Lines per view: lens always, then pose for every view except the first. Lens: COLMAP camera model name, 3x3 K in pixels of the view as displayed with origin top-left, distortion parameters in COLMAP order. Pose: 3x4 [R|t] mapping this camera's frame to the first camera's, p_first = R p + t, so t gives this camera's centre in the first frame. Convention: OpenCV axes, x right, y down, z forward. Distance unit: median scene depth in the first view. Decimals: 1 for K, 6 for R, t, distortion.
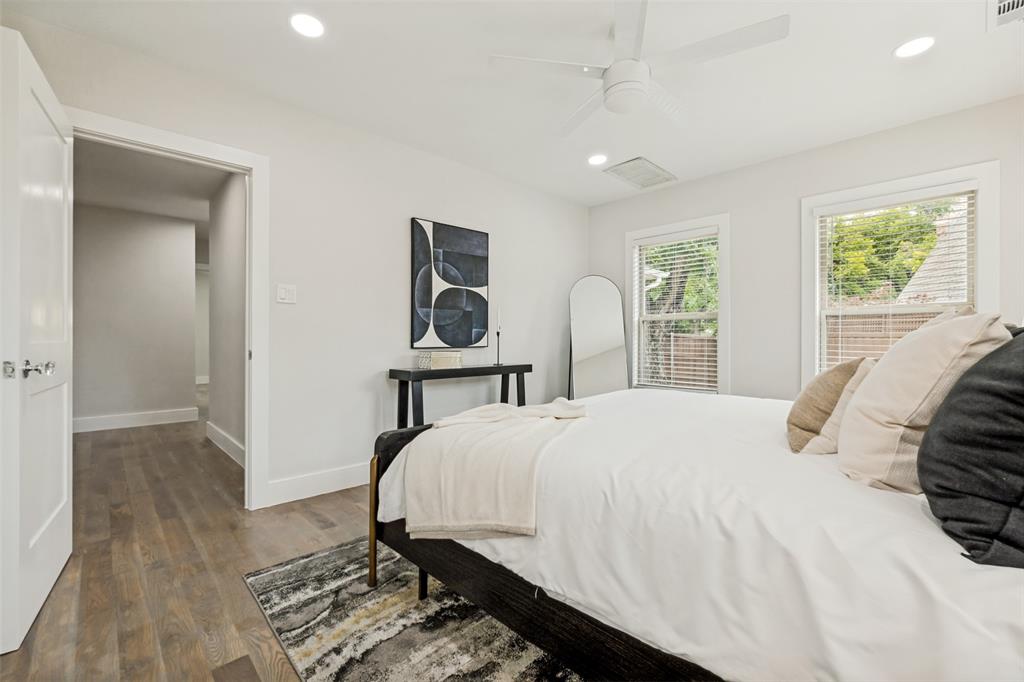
lens RADIAL K [[439.6, 0, 508.2], [0, 439.6, 340.2], [0, 0, 1]] dist [-0.001016, -0.000035]
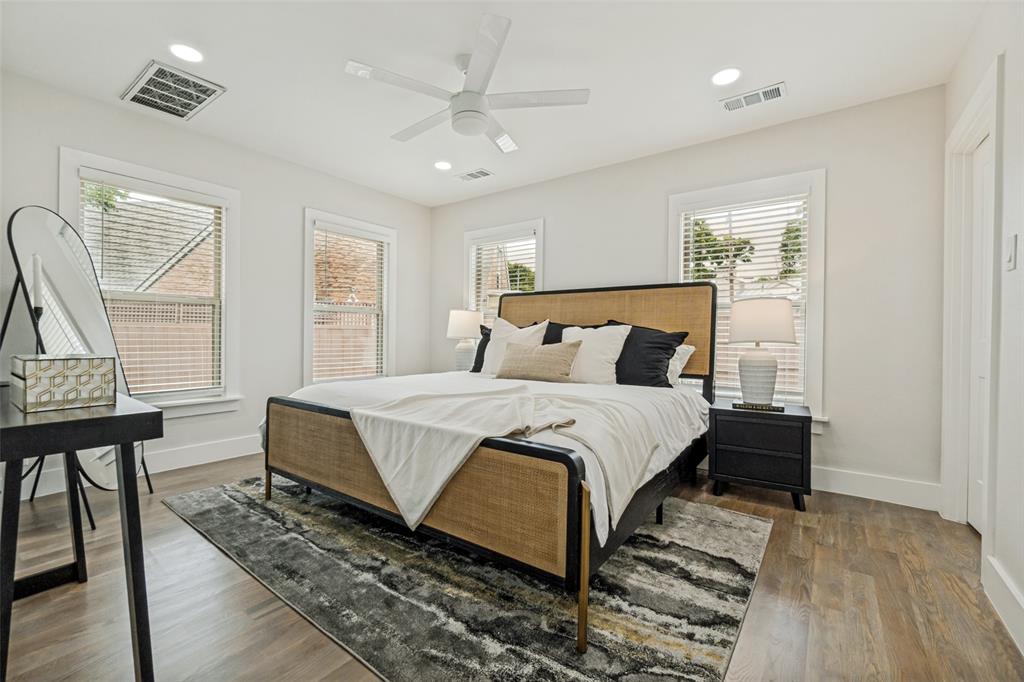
lens RADIAL K [[439.6, 0, 508.2], [0, 439.6, 340.2], [0, 0, 1]] dist [-0.001016, -0.000035]
pose [[-0.181146, -0.012328, 0.983379, -1.191172], [-0.007634, 0.999909, 0.011129, 0.011039], [-0.983427, -0.005491, -0.181224, 1.463928]]
